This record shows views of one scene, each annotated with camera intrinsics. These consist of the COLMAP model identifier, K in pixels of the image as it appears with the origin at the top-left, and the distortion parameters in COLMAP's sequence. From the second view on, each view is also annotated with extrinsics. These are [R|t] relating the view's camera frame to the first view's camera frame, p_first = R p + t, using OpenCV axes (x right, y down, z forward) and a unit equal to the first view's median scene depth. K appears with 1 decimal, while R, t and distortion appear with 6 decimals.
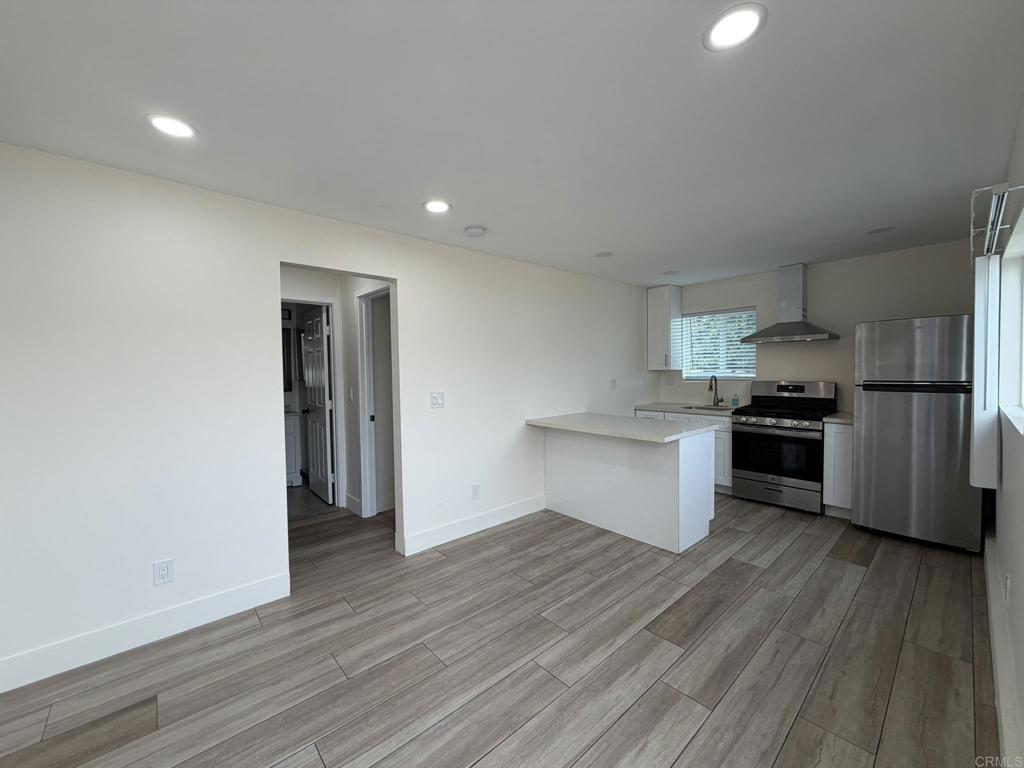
lens RADIAL K [[407.7, 0, 511.5], [0, 407.7, 384.0], [0, 0, 1]] dist [0.003977, -0.000386]
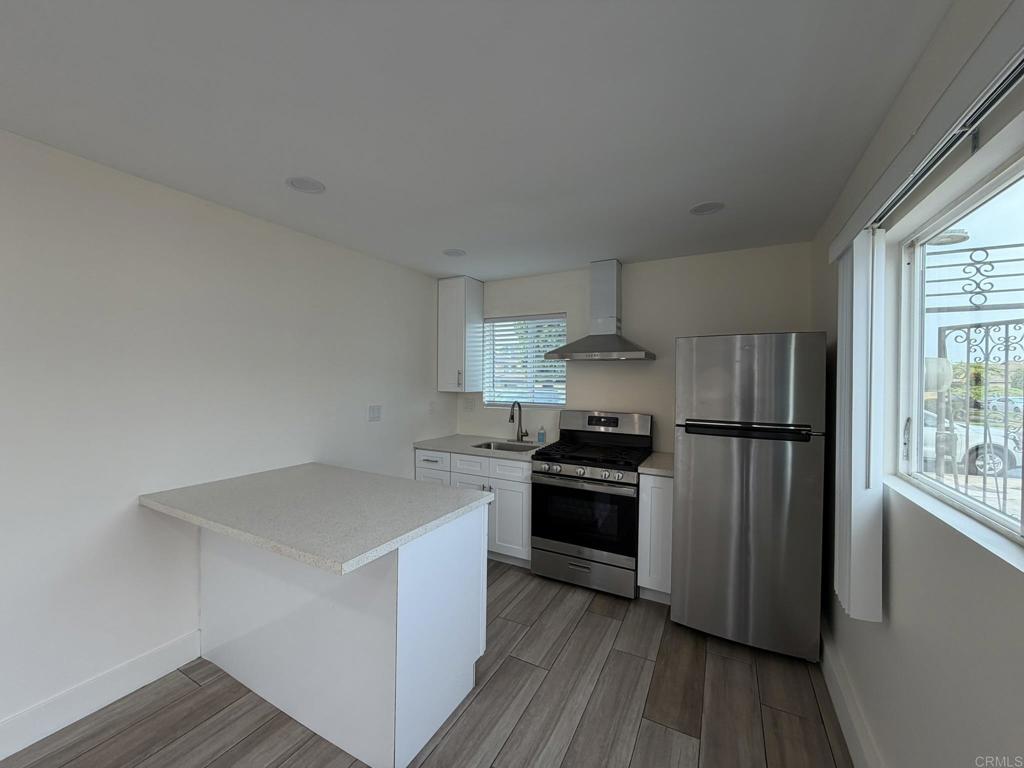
lens RADIAL K [[407.7, 0, 510.1], [0, 407.7, 384.6], [0, 0, 1]] dist [0.003977, -0.000386]
pose [[0.939618, 0.020600, 0.341605, 0.298669], [-0.012708, 0.999598, -0.025325, -0.041910], [-0.341990, 0.019455, 0.939502, 0.394836]]
